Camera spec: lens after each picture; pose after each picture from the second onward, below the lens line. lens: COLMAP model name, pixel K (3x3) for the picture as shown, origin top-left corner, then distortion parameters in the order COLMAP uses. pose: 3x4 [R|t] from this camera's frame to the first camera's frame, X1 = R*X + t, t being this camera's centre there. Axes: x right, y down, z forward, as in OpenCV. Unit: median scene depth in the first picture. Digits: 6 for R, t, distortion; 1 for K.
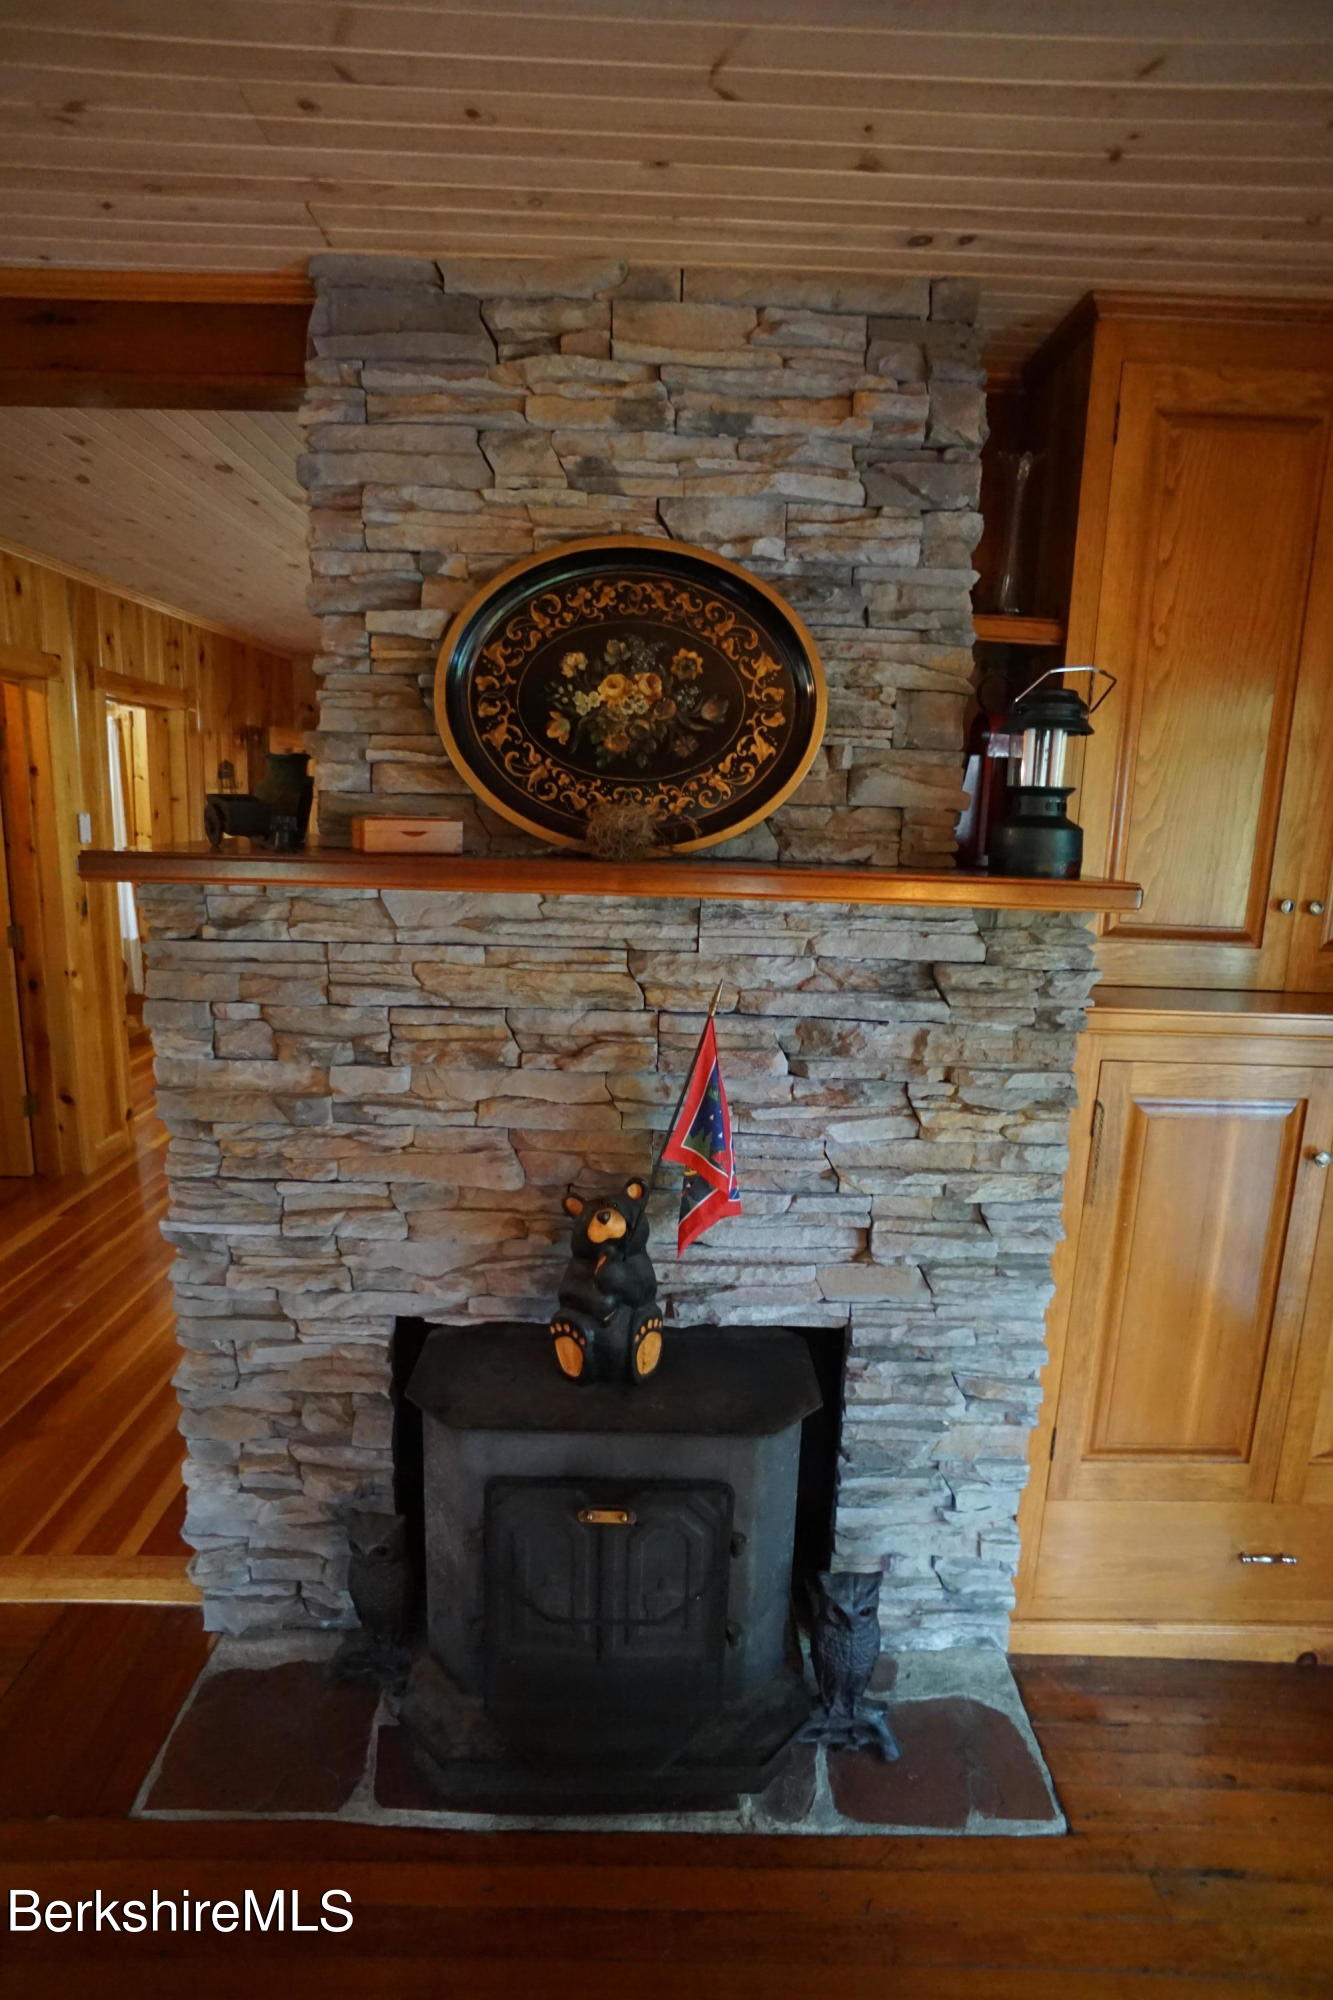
lens RADIAL K [[1055.6, 0, 669.7], [0, 1055.6, 1005.9], [0, 0, 1]] dist [-0.083348, 0.054503]
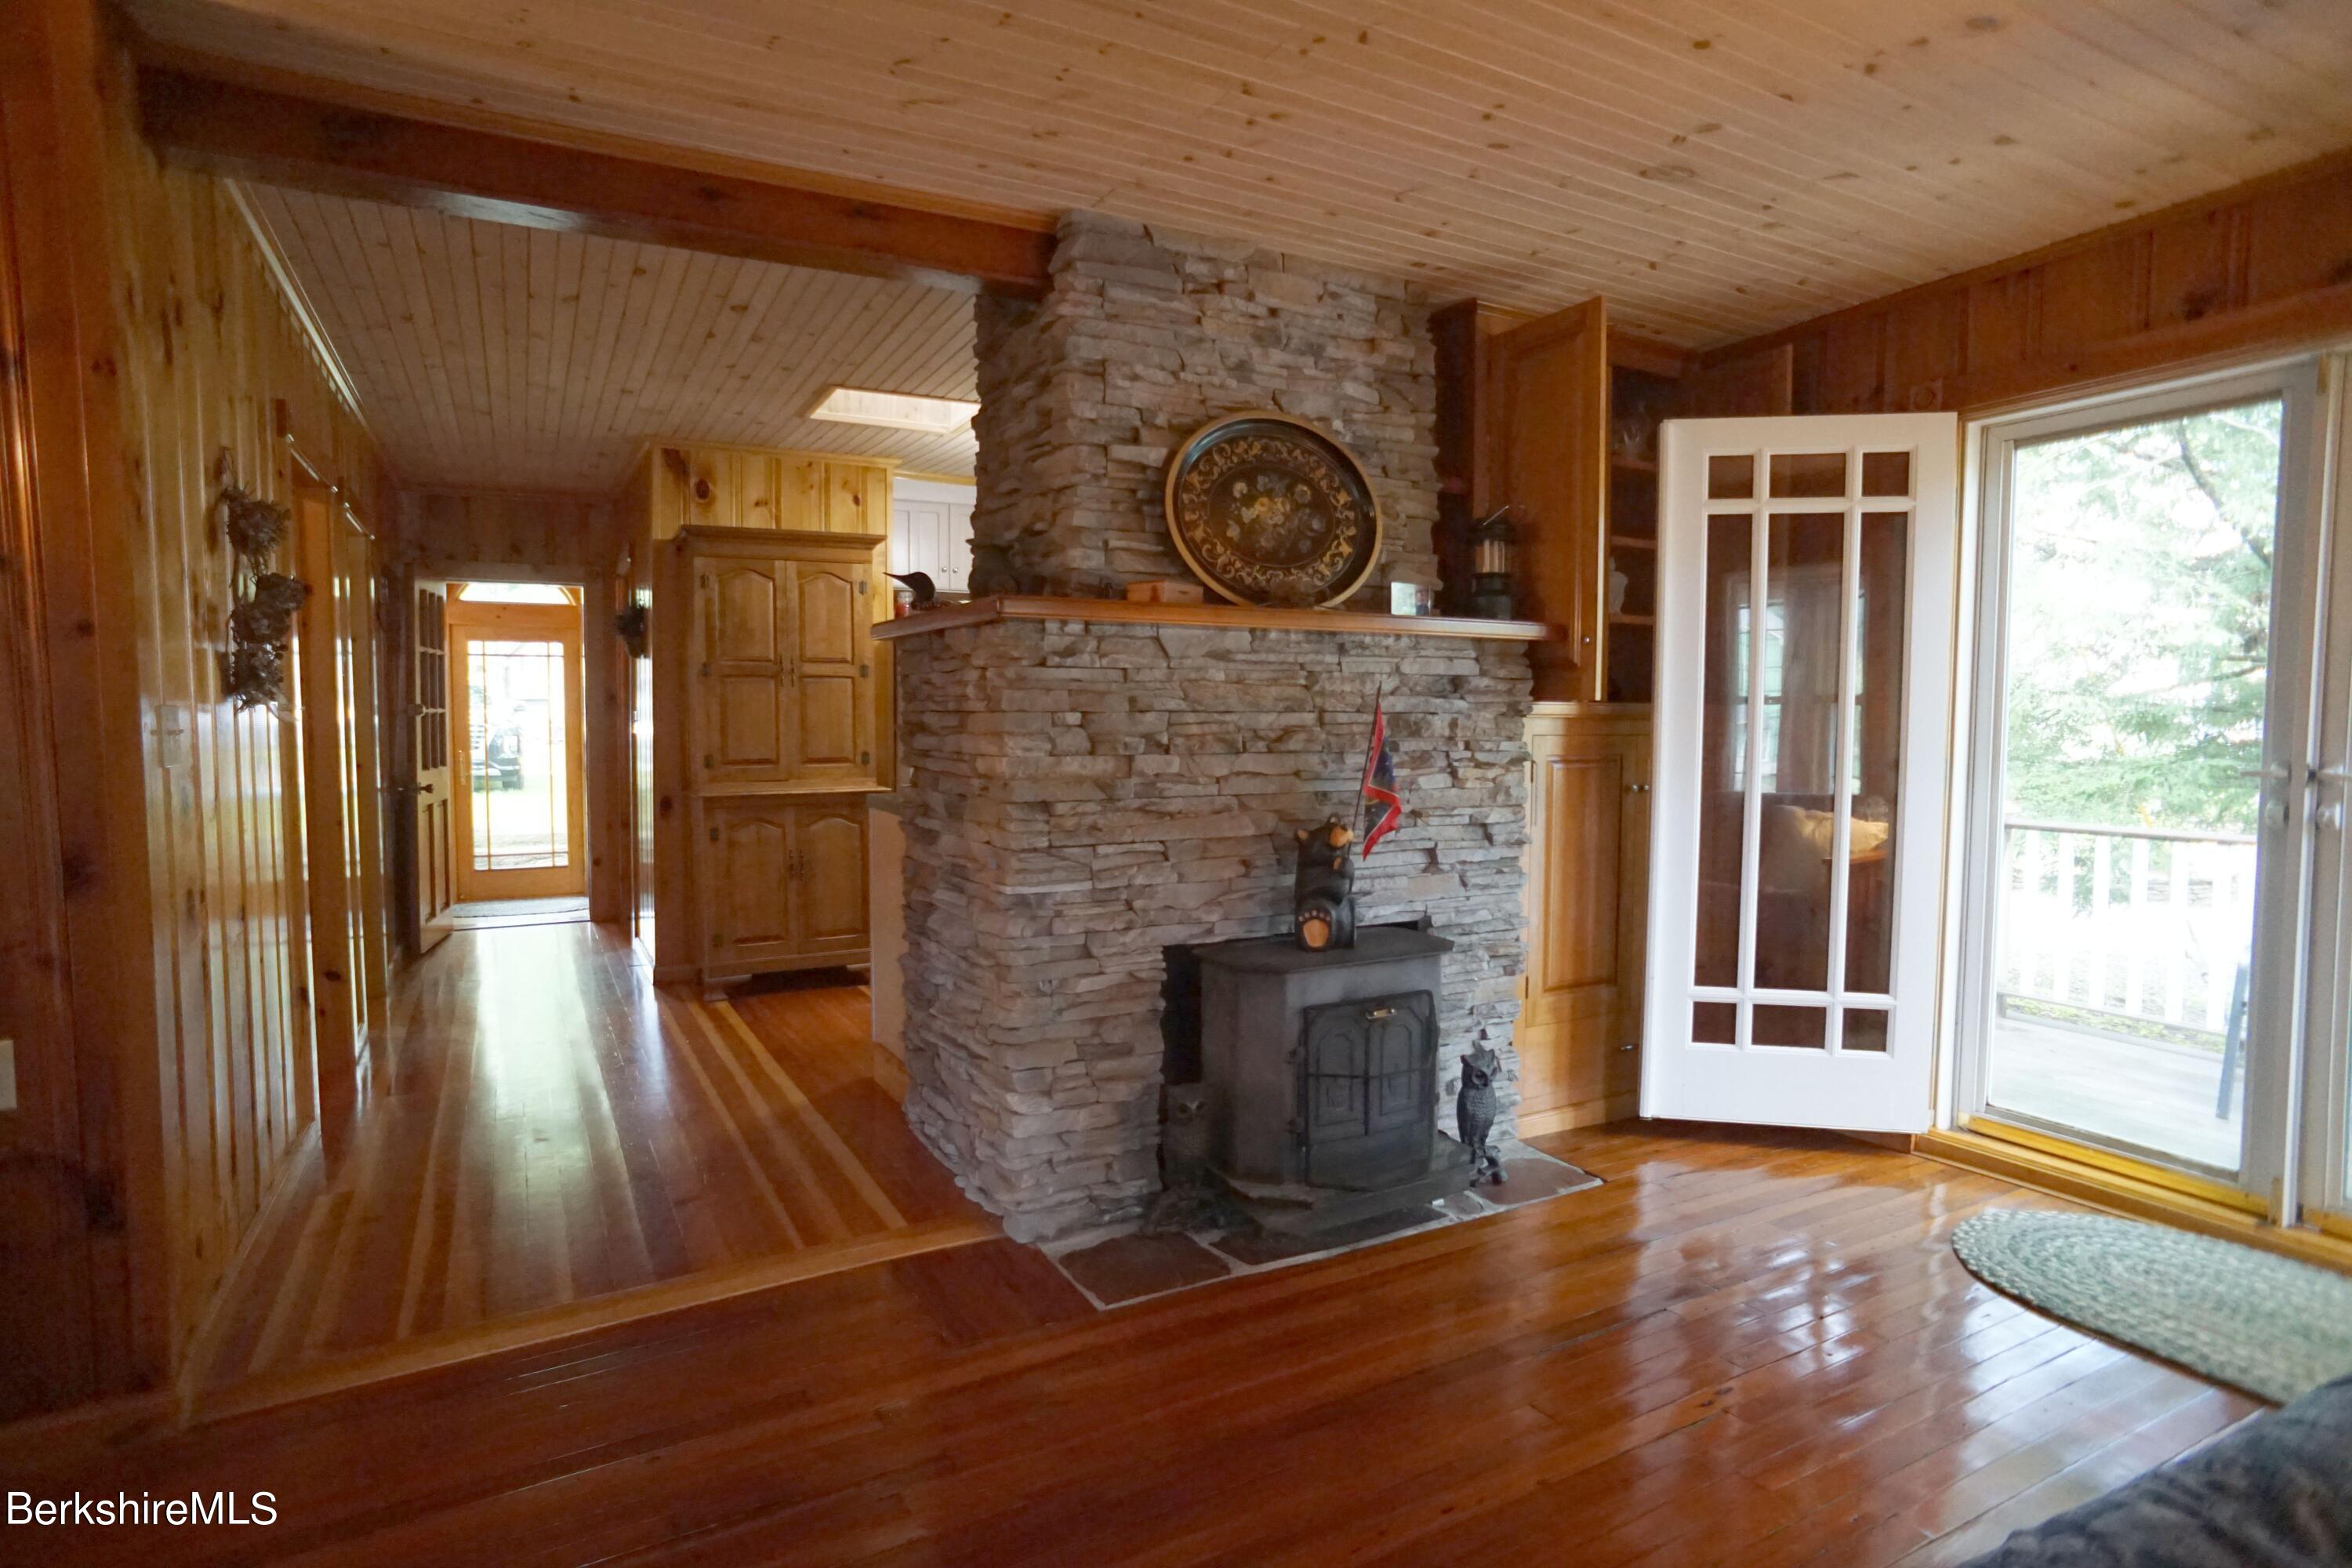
lens RADIAL K [[1241.4, 0, 1168.8], [0, 1241.4, 779.5], [0, 0, 1]] dist [-0.083348, 0.054503]
pose [[0.883065, -0.054589, 0.466064, -1.049120], [0.111625, 0.989137, -0.095644, 0.251381], [-0.455780, 0.136484, 0.879566, -0.476099]]
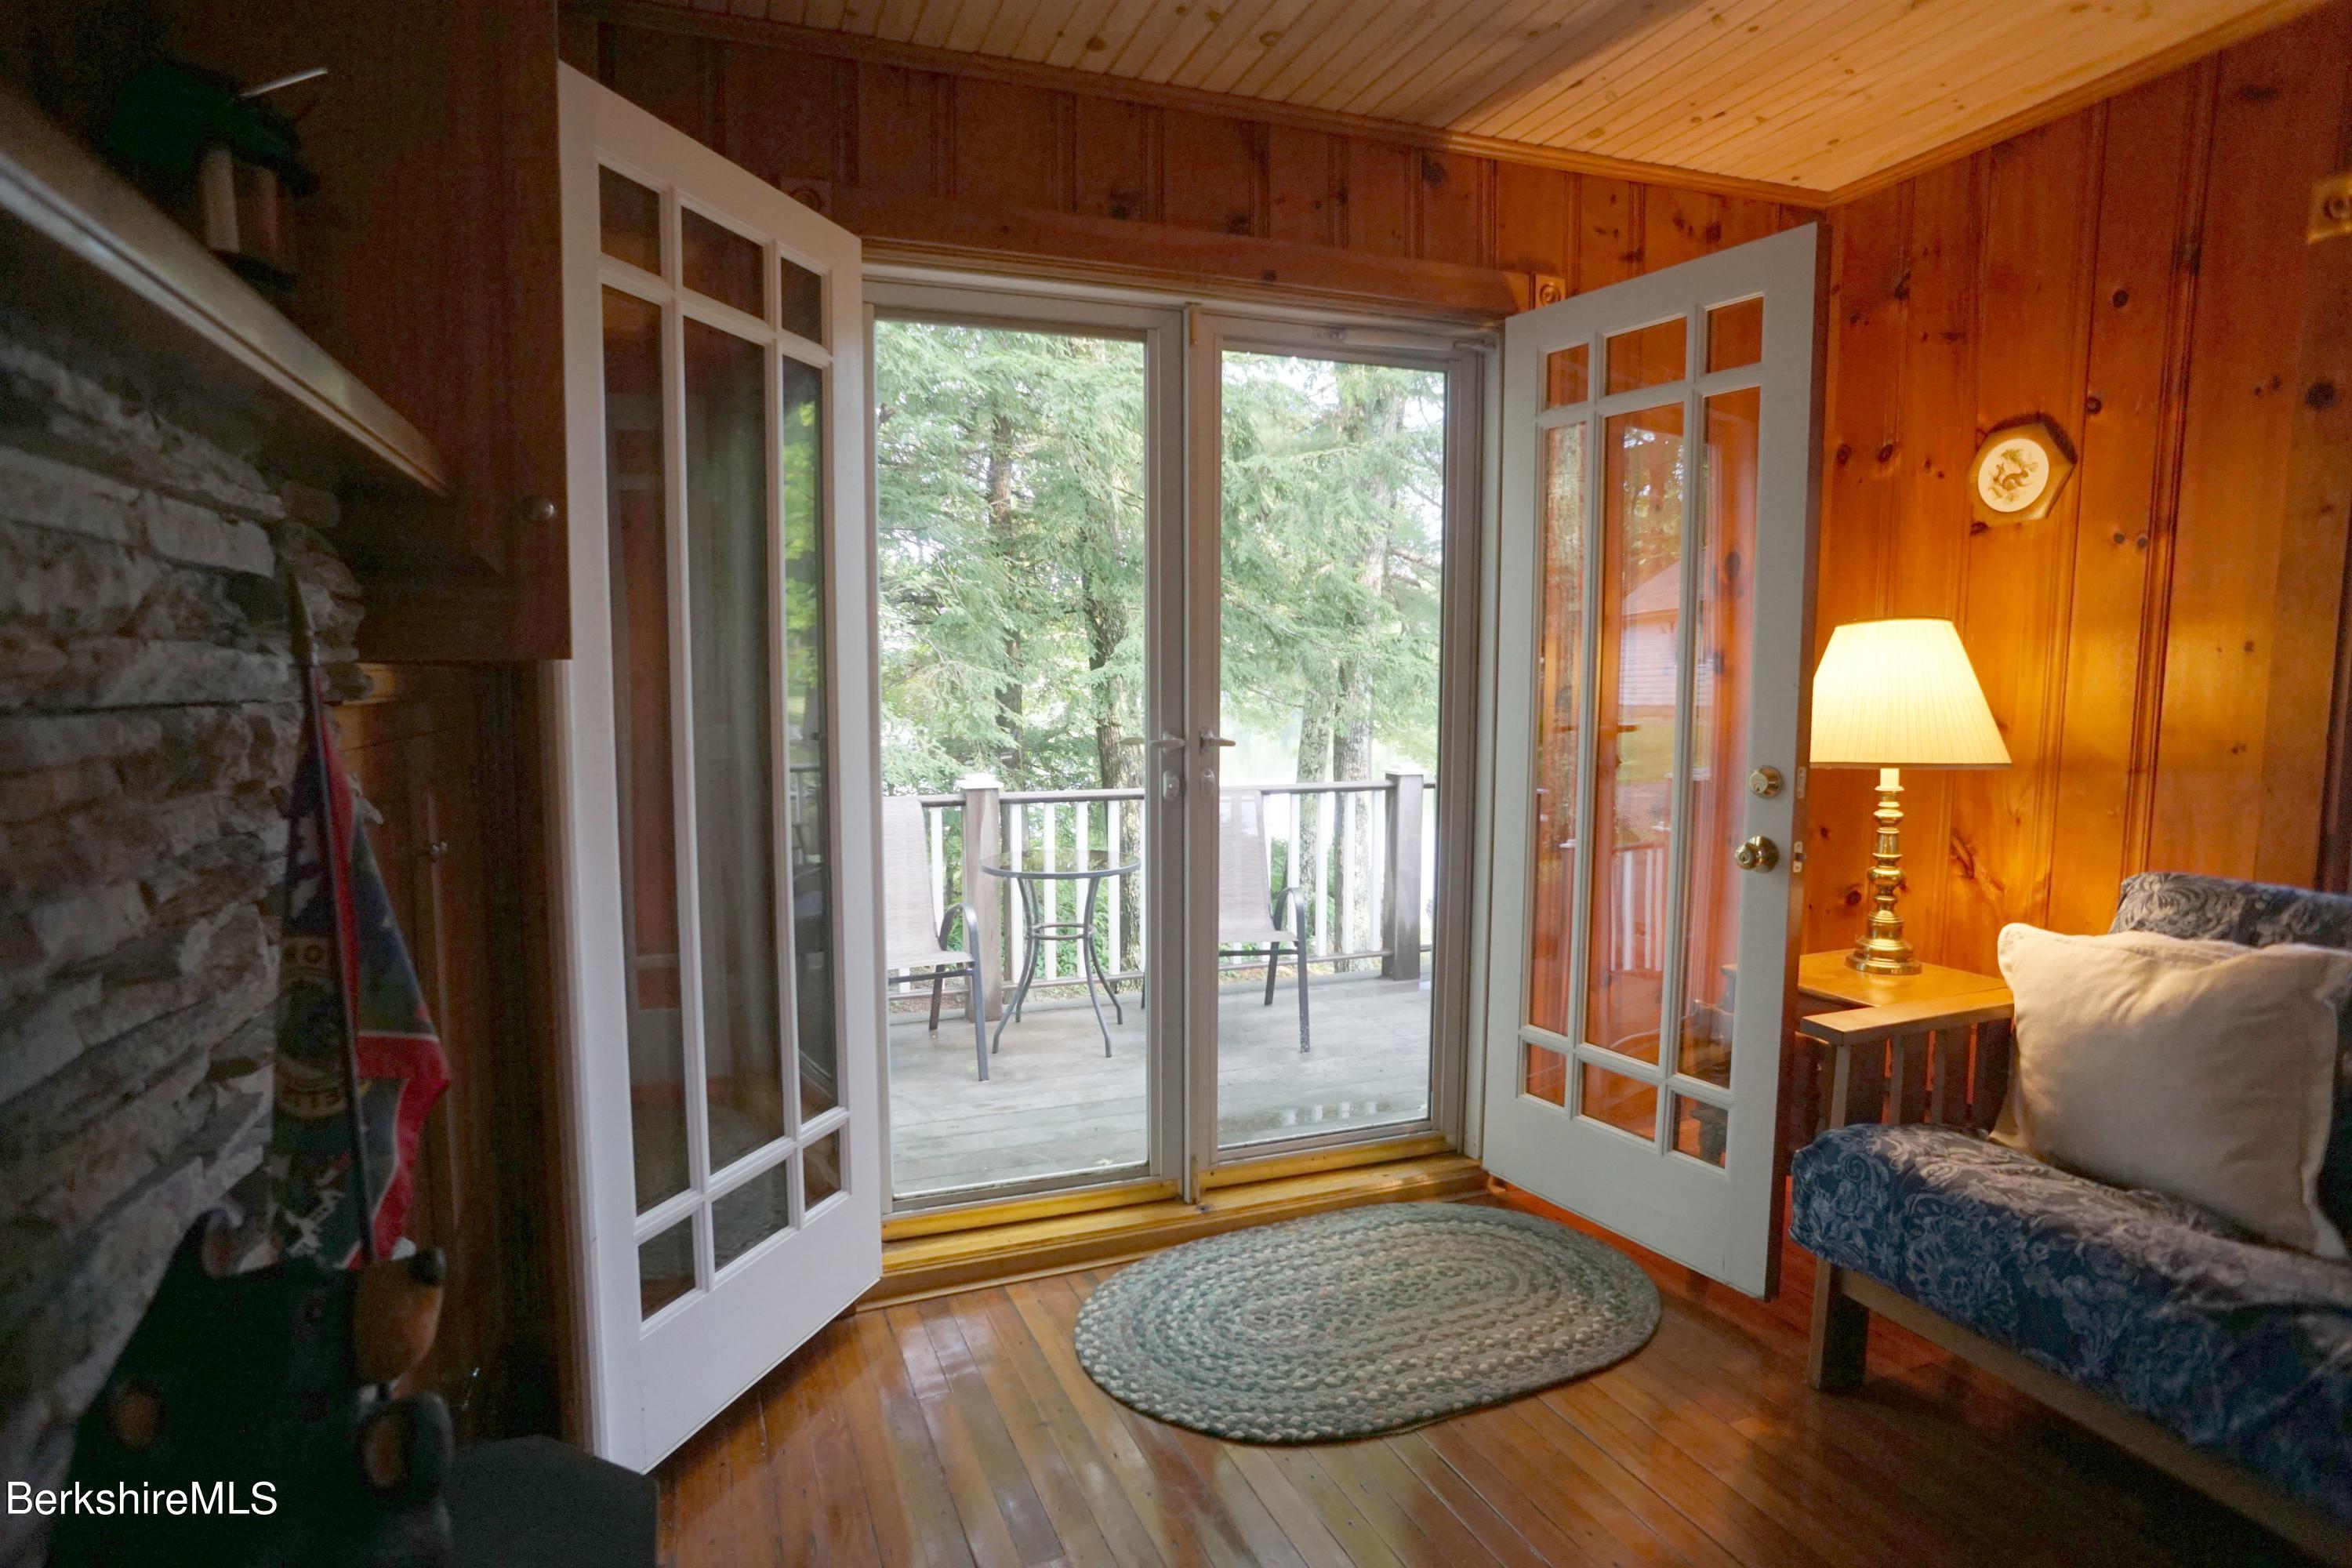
lens RADIAL K [[1241.4, 0, 1168.8], [0, 1241.4, 779.5], [0, 0, 1]] dist [-0.083348, 0.054503]
pose [[-0.351882, -0.113872, 0.929092, -0.438502], [0.159587, 0.970743, 0.179418, 0.018217], [-0.922340, 0.211405, -0.323414, 0.789301]]
